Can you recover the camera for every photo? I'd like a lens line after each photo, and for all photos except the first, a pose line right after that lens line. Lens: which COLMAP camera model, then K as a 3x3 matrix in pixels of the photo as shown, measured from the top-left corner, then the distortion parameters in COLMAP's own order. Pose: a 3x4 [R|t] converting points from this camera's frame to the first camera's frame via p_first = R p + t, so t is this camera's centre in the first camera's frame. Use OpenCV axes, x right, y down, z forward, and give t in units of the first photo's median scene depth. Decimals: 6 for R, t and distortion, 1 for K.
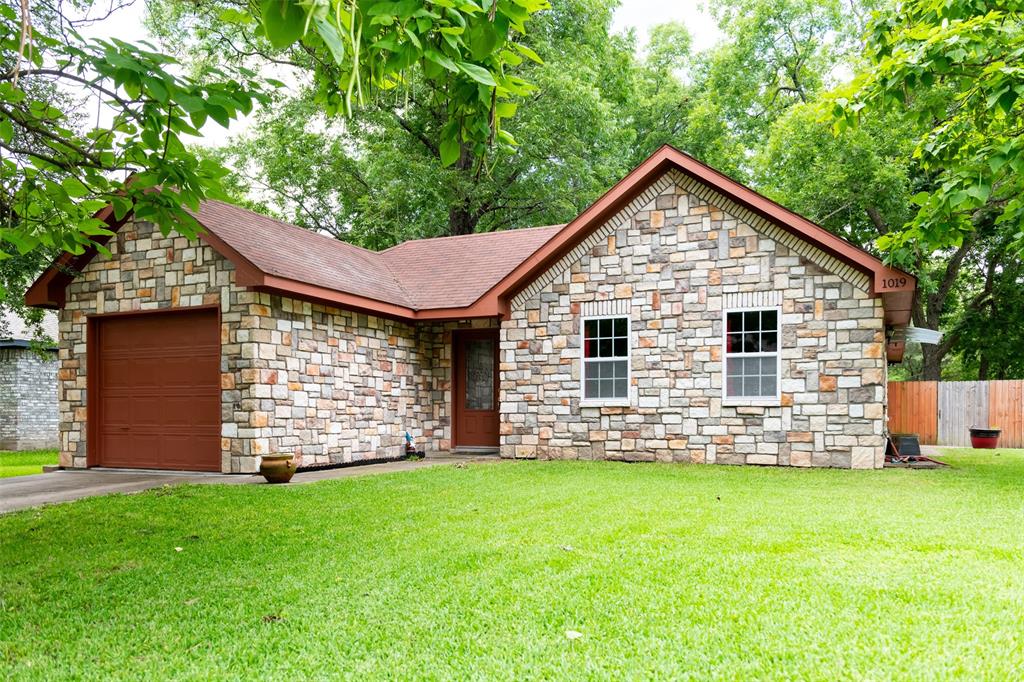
lens RADIAL K [[810.0, 0, 511.3], [0, 810.0, 386.8], [0, 0, 1]] dist [-0.000517, 0.001521]
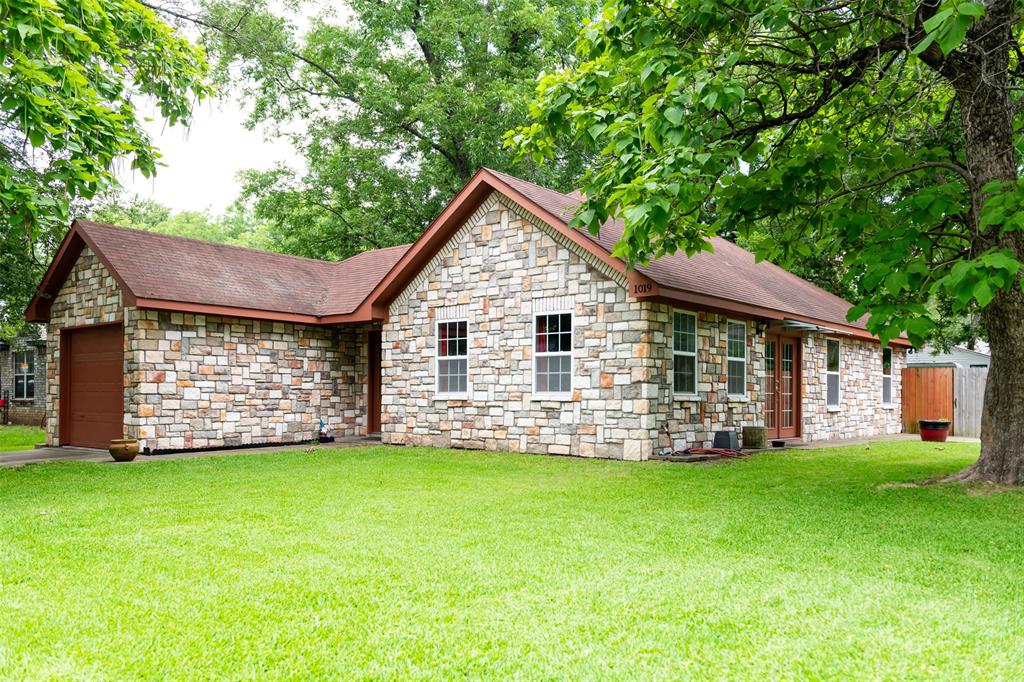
lens RADIAL K [[810.0, 0, 512.2], [0, 810.0, 352.1], [0, 0, 1]] dist [-0.000517, 0.001521]
pose [[0.967922, -0.010984, -0.251011, 0.505111], [0.006748, 0.999820, -0.017732, -0.022287], [0.251160, 0.015469, 0.967822, -0.076181]]
